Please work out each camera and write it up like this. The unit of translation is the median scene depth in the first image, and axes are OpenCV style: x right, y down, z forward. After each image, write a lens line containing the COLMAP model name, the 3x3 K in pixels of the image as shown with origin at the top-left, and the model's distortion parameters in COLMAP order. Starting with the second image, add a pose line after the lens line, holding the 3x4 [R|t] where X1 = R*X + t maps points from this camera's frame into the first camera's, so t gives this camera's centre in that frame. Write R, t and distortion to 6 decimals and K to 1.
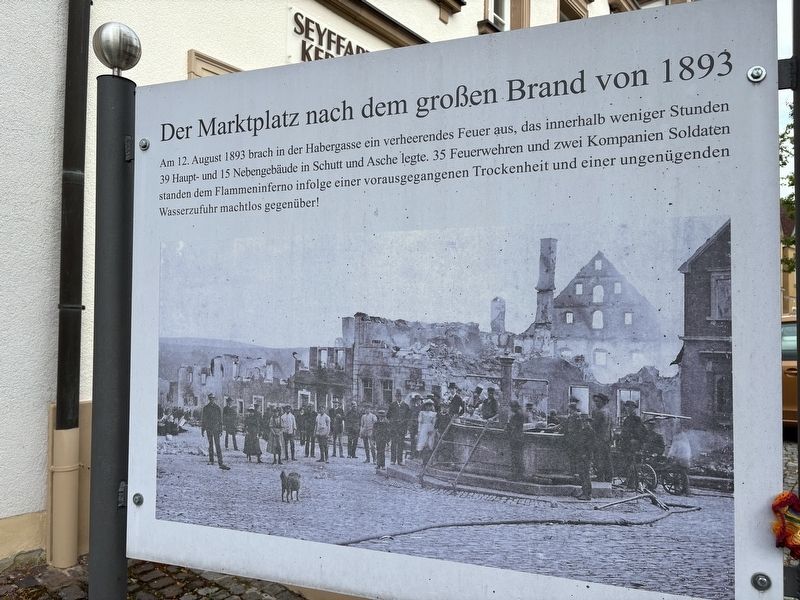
lens RADIAL K [[588.5, 0, 400.0], [0, 588.5, 300.0], [0, 0, 1]] dist [-0.076410, 0.183004]
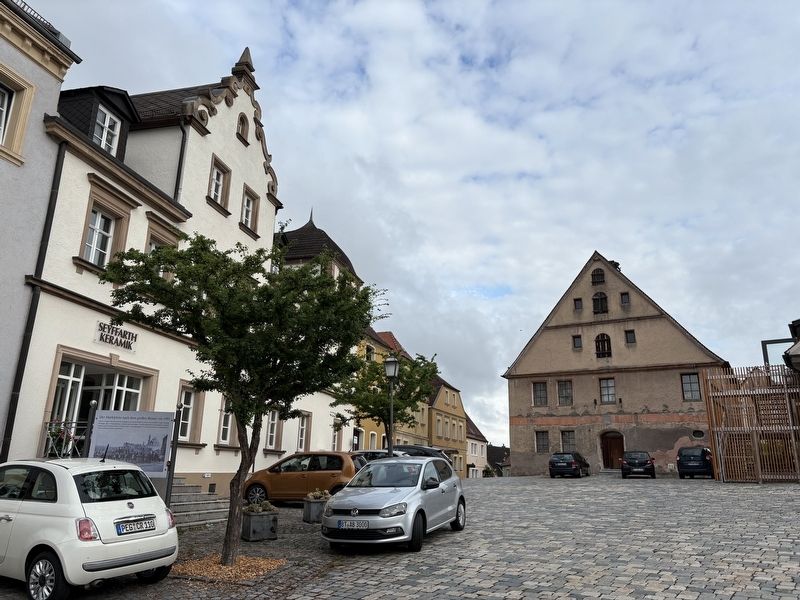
lens RADIAL K [[588.5, 0, 400.0], [0, 588.5, 300.0], [0, 0, 1]] dist [-0.076410, 0.183004]
pose [[0.904123, 0.138739, 0.404120, -0.165941], [-0.037019, 0.967693, -0.249398, -0.010062], [-0.425665, 0.210526, 0.880050, -7.314316]]
